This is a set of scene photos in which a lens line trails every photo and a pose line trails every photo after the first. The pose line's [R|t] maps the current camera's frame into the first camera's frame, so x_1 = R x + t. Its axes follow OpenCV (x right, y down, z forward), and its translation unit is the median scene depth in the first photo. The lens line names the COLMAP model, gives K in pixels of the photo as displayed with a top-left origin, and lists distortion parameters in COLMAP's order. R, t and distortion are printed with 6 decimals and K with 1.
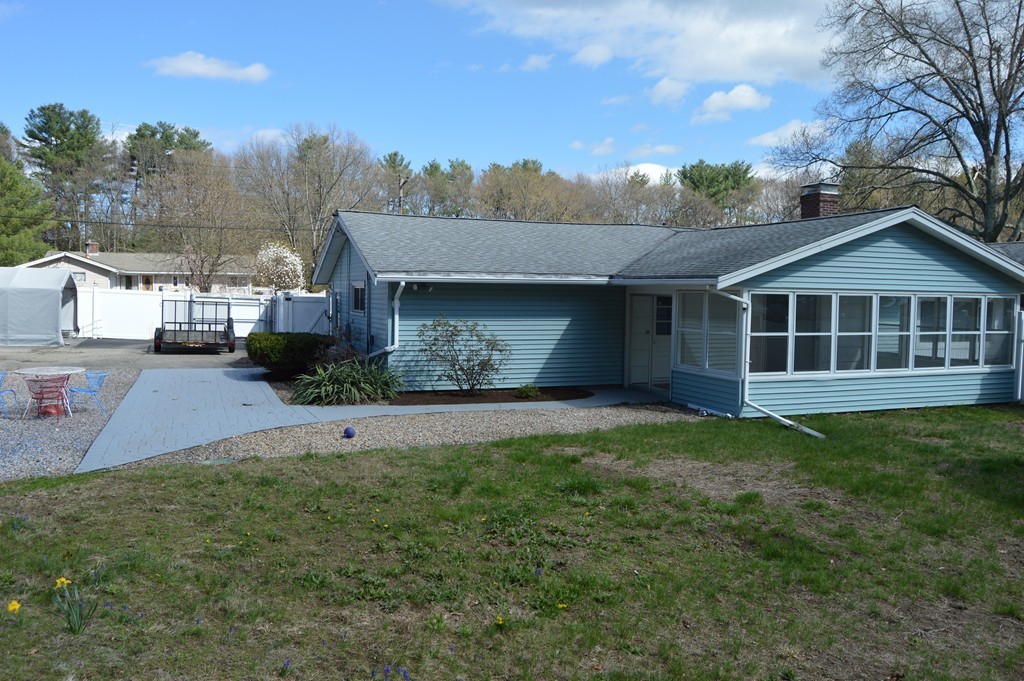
lens RADIAL K [[815.6, 0, 514.9], [0, 815.6, 340.0], [0, 0, 1]] dist [-0.096309, 0.042016]
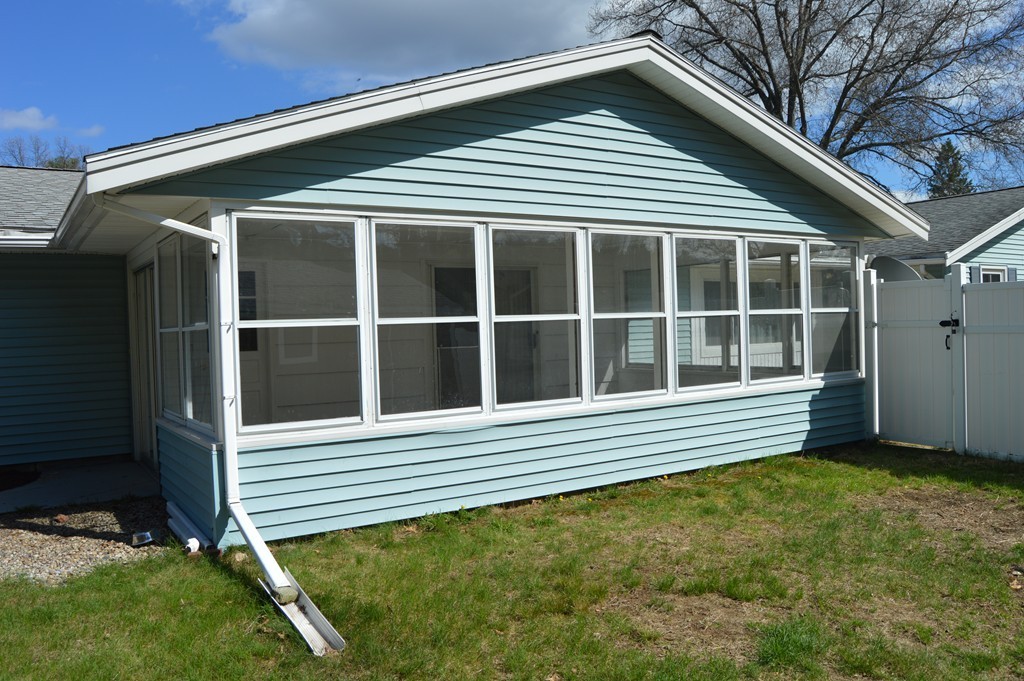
lens RADIAL K [[815.6, 0, 514.9], [0, 815.6, 340.0], [0, 0, 1]] dist [-0.096309, 0.042016]
pose [[0.976439, -0.047110, 0.210587, 0.276878], [0.056657, 0.997611, -0.039532, 0.018408], [-0.208222, 0.050532, 0.976775, 0.497470]]
